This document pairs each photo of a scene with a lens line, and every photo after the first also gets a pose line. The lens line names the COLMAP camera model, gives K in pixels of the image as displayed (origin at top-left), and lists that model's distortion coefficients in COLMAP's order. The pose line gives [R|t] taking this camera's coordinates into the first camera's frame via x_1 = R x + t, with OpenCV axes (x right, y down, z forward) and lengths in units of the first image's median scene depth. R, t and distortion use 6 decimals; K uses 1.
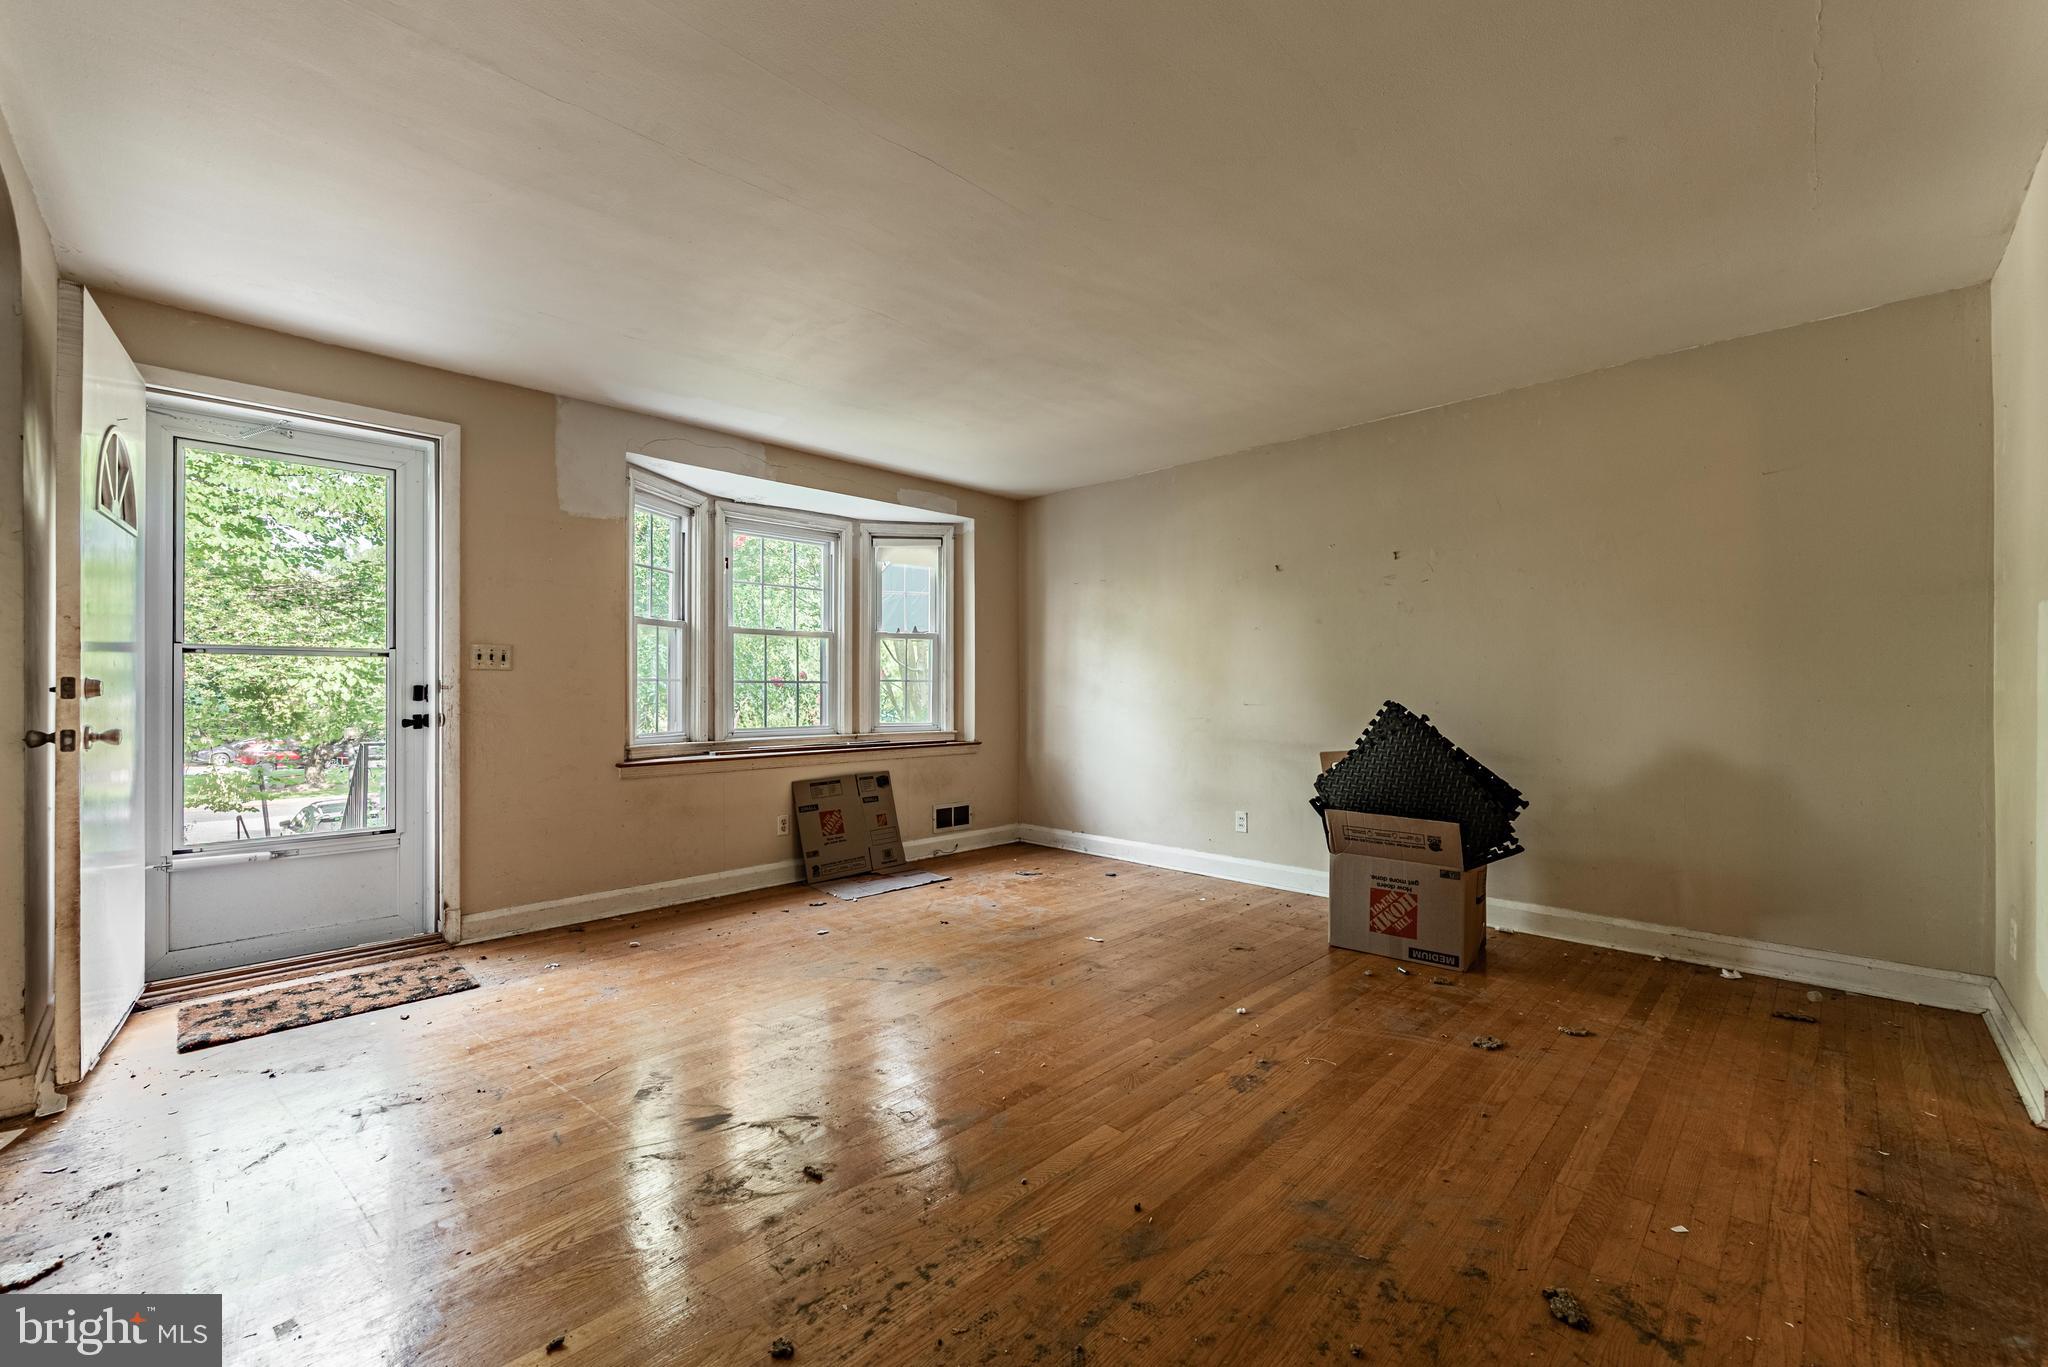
lens RADIAL K [[818.3, 0, 1024.1], [0, 818.3, 698.6], [0, 0, 1]] dist [0.000132, 0.000071]
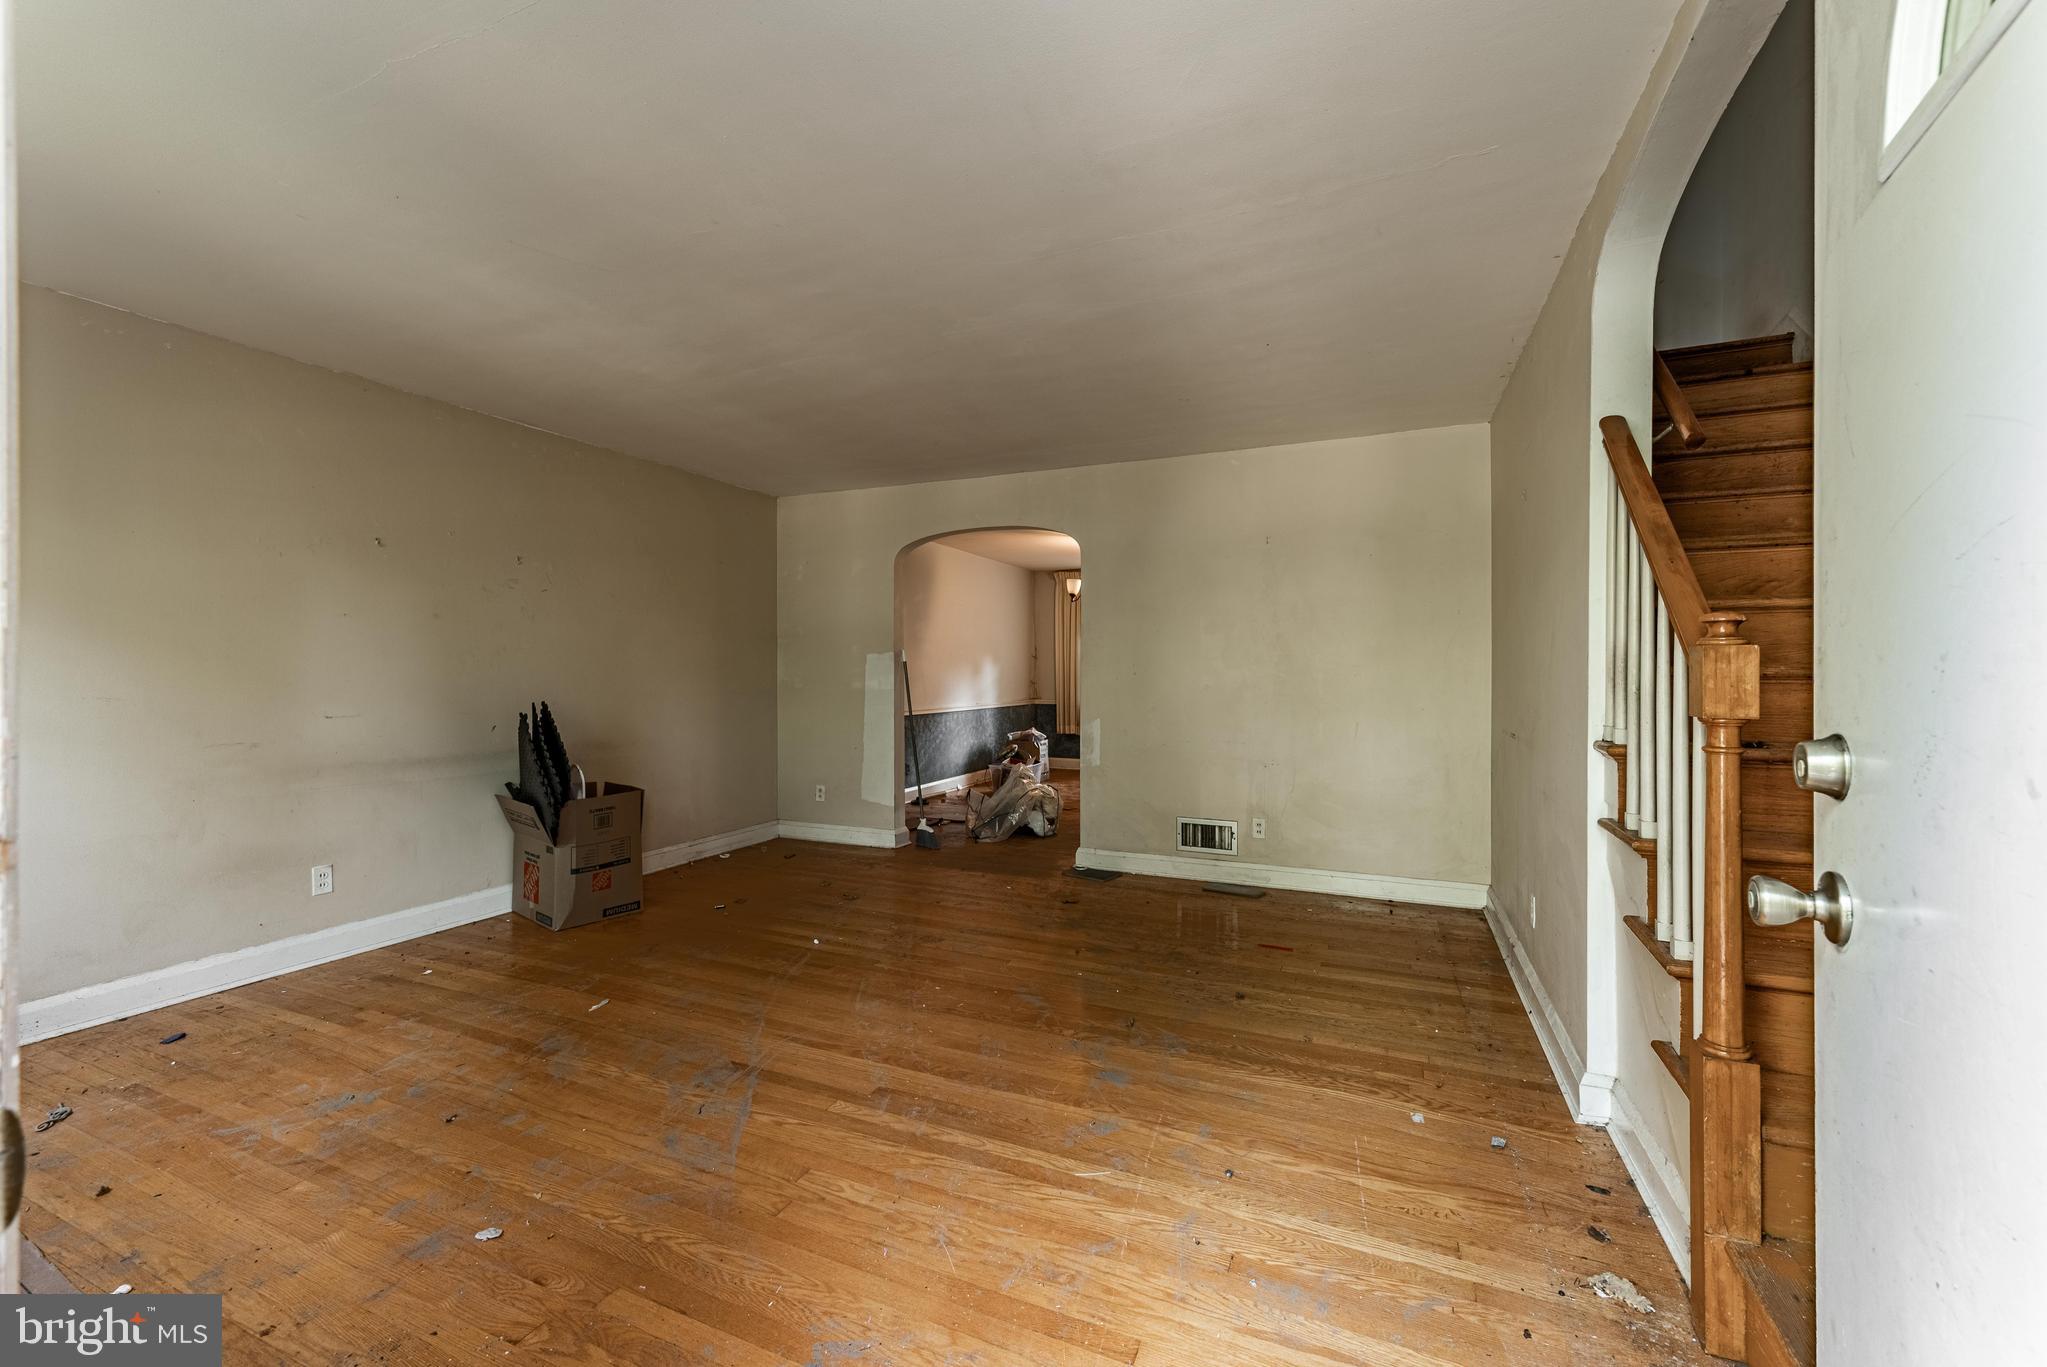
lens RADIAL K [[822.5, 0, 1023.5], [0, 822.5, 683.5], [0, 0, 1]] dist [0.002619, 0.000501]
pose [[-0.357134, -0.011072, 0.933988, -0.894250], [0.008335, 0.999852, 0.015040, -0.039589], [-0.934016, 0.013156, -0.356989, 0.960930]]
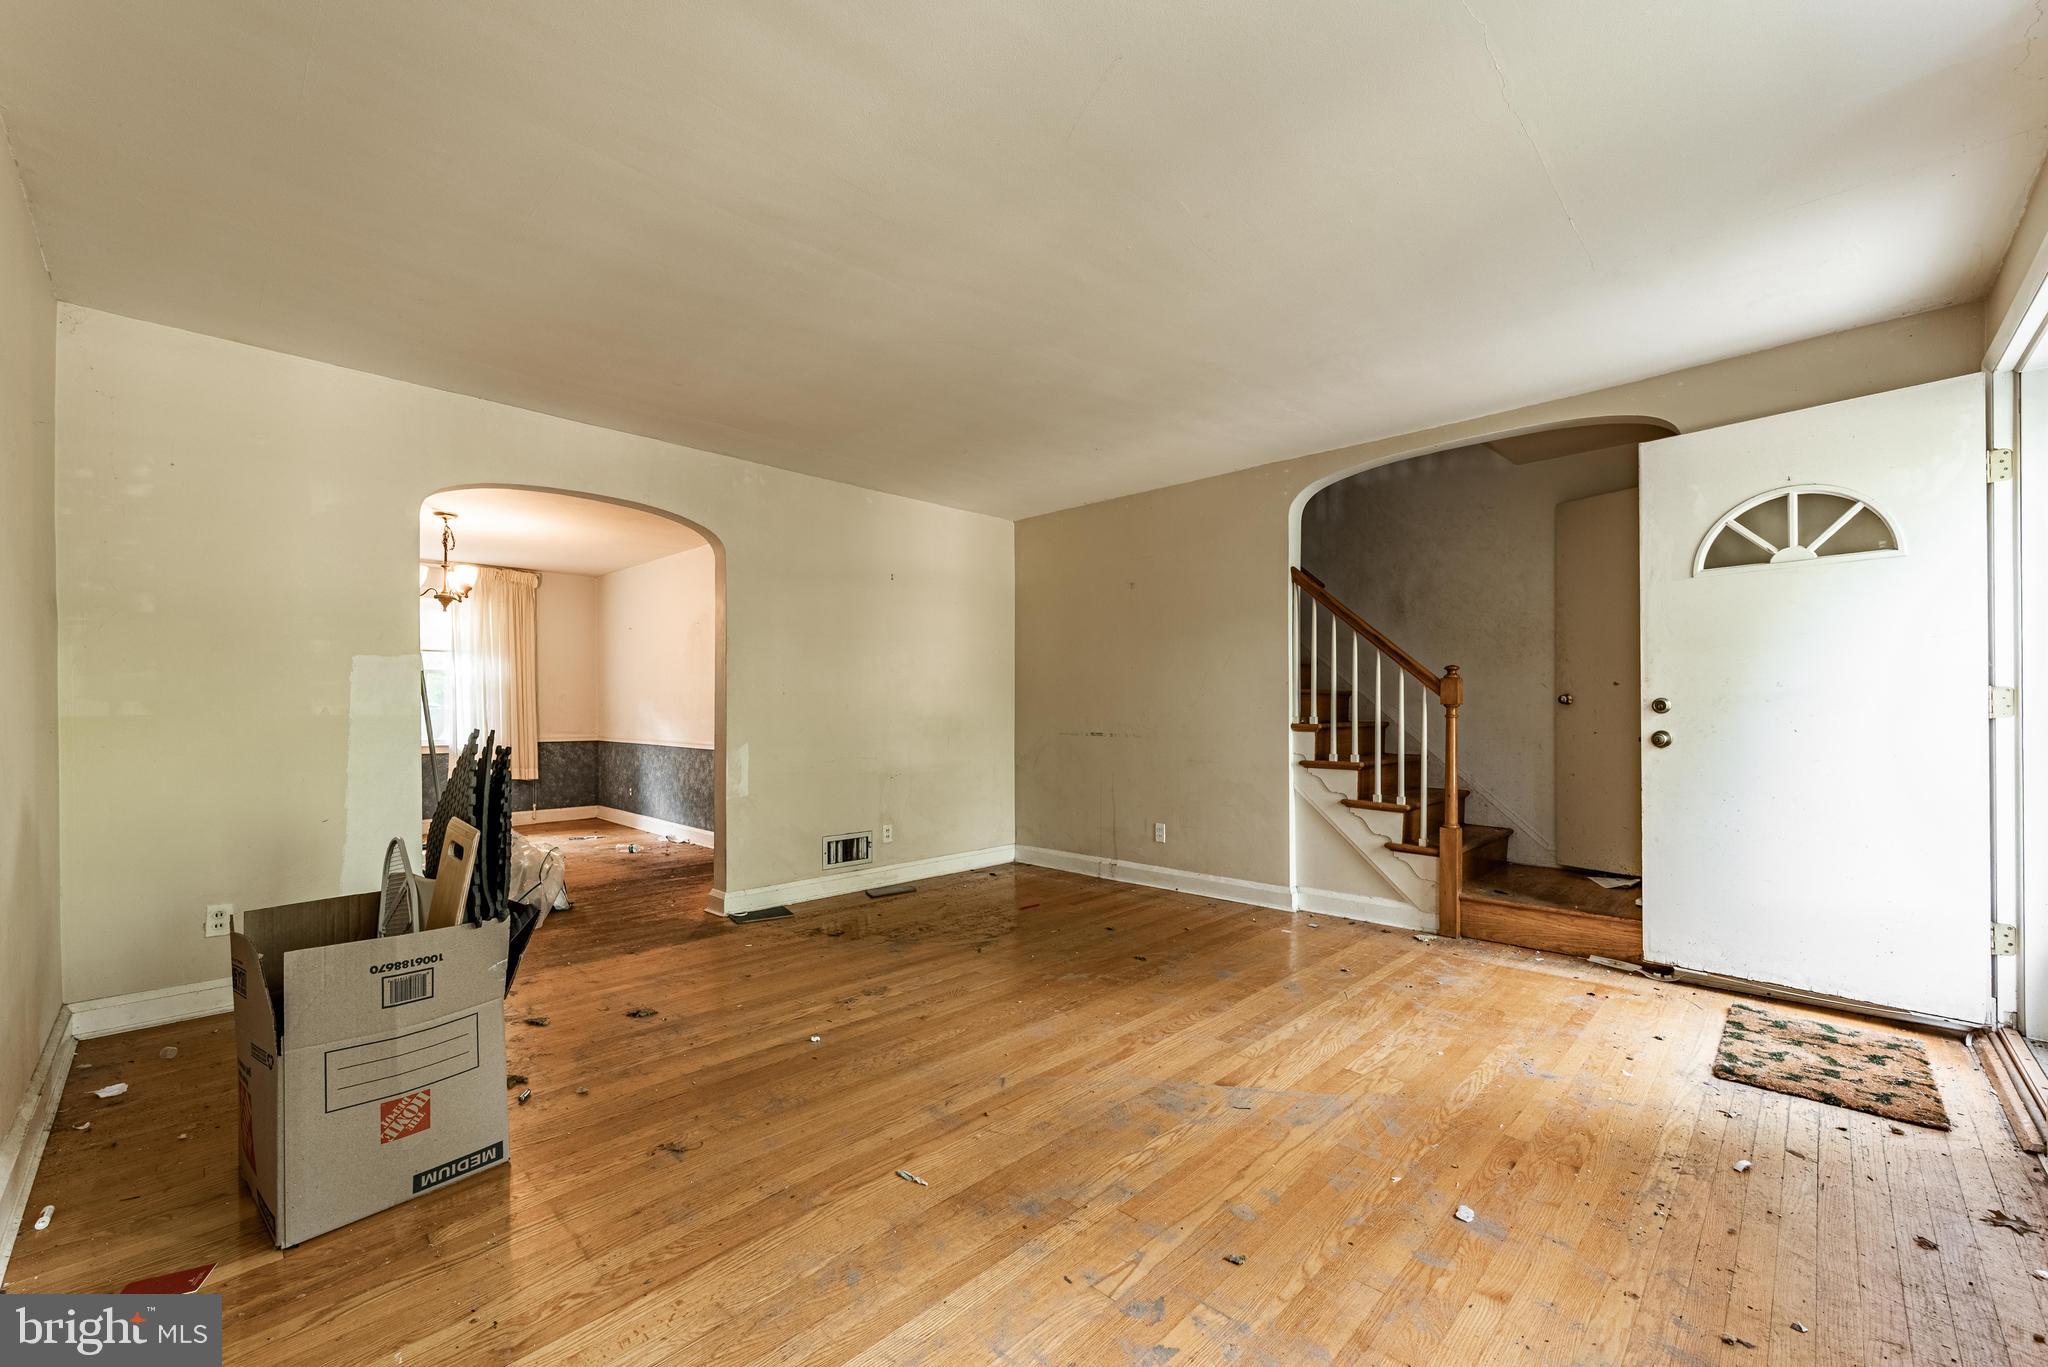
lens RADIAL K [[818.3, 0, 1024.1], [0, 818.3, 698.6], [0, 0, 1]] dist [0.000132, 0.000071]
pose [[-0.999971, 0.004795, -0.005895, 0.014415], [0.004820, 0.999980, -0.004145, -0.017710], [0.005875, -0.004173, -0.999974, 1.650092]]
